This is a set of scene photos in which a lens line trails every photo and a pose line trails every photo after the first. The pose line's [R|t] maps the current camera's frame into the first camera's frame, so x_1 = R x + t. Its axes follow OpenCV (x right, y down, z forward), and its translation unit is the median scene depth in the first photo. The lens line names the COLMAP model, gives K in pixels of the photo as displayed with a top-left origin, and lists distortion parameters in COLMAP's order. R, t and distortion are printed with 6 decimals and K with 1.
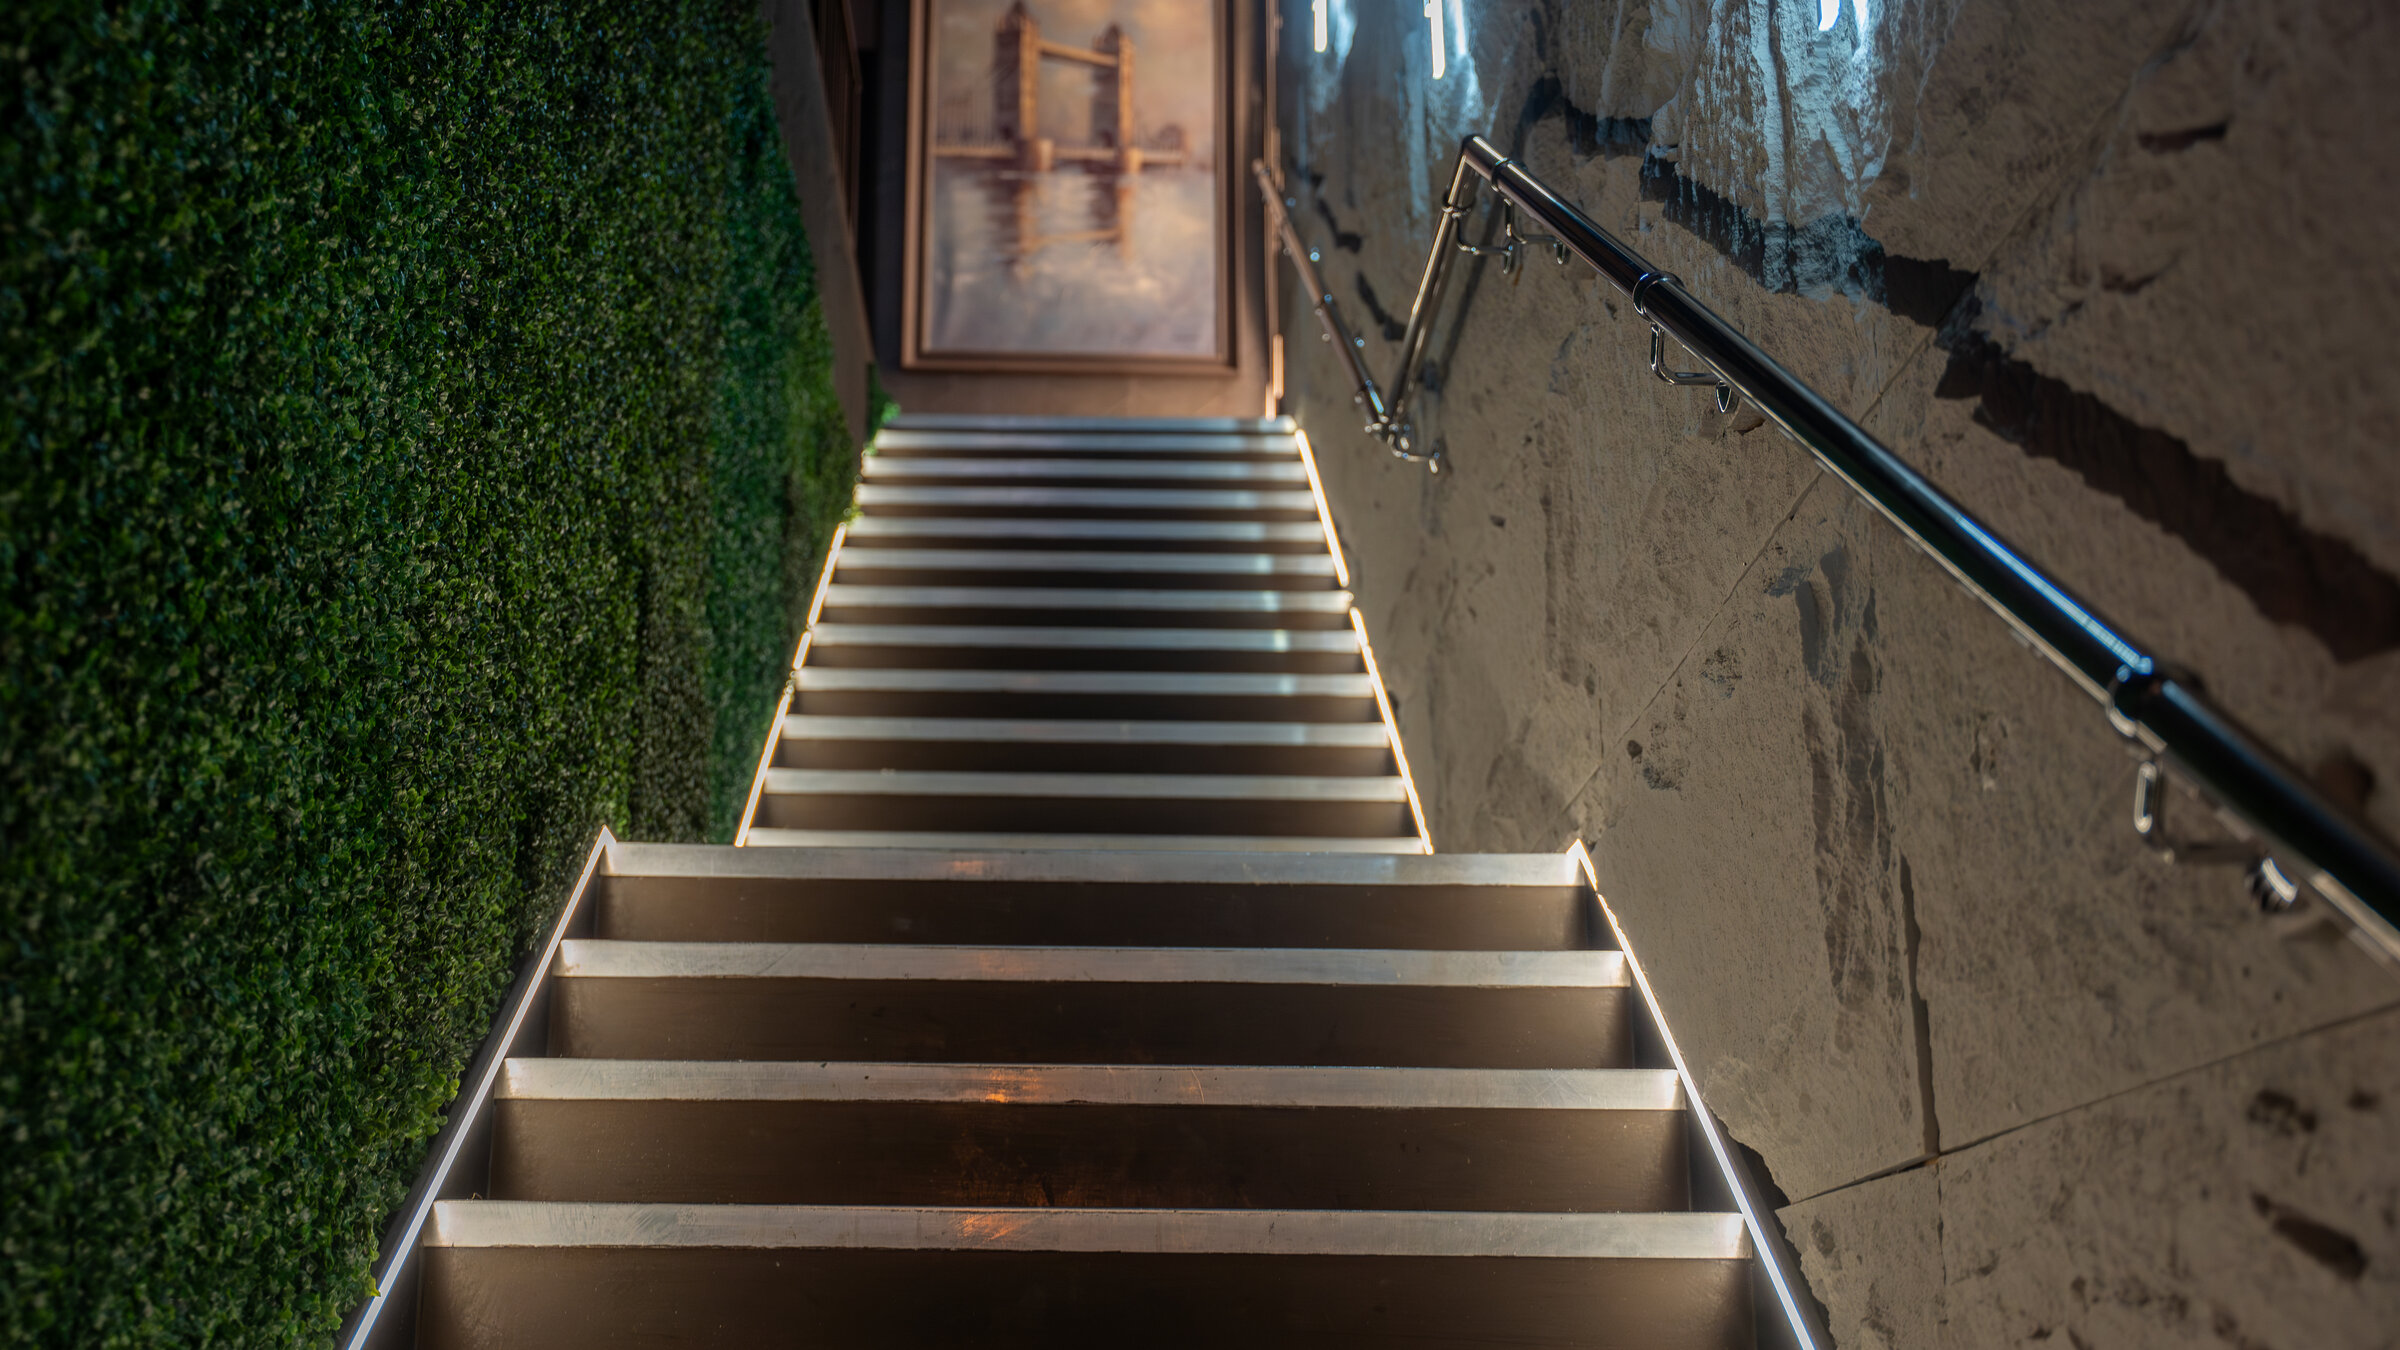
lens RADIAL K [[2782.4, 0, 1197.4], [0, 2782.4, 671.6], [0, 0, 1]] dist [0.011127, 0.000000]
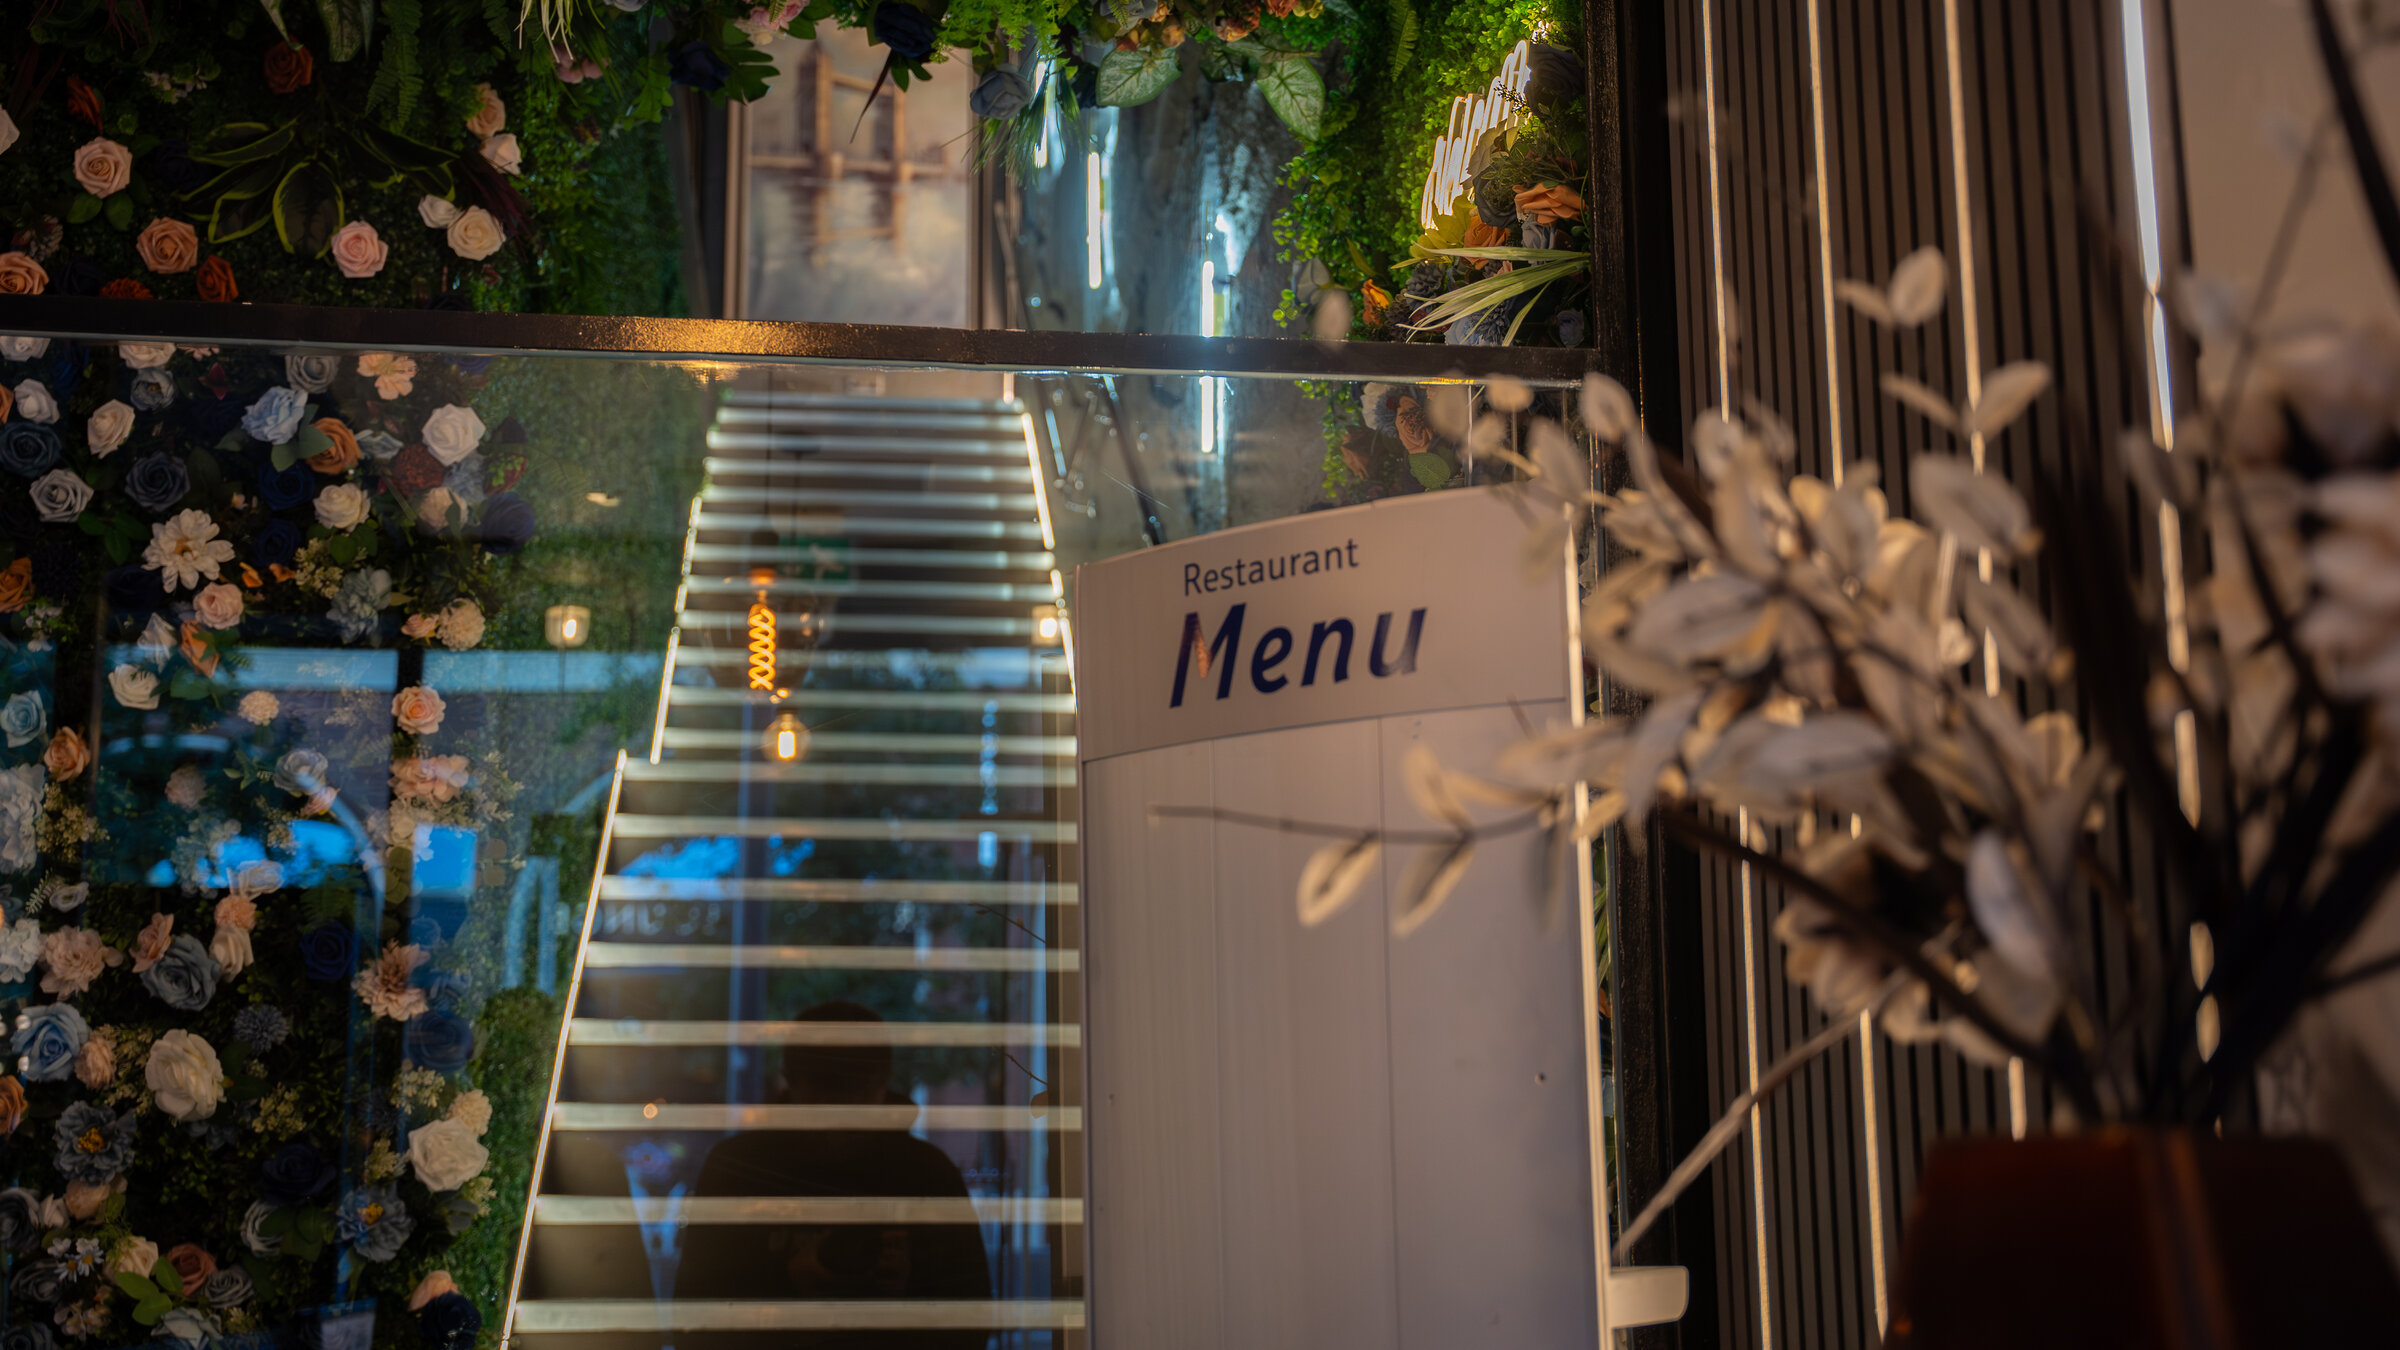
lens RADIAL K [[2782.4, 0, 1202.2], [0, 2782.4, 676.0], [0, 0, 1]] dist [0.011127, 0.000000]
pose [[0.995993, 0.013312, 0.088434, 0.003031], [-0.019889, 0.997066, 0.073921, -0.049666], [-0.087191, -0.075383, 0.993335, -0.316293]]
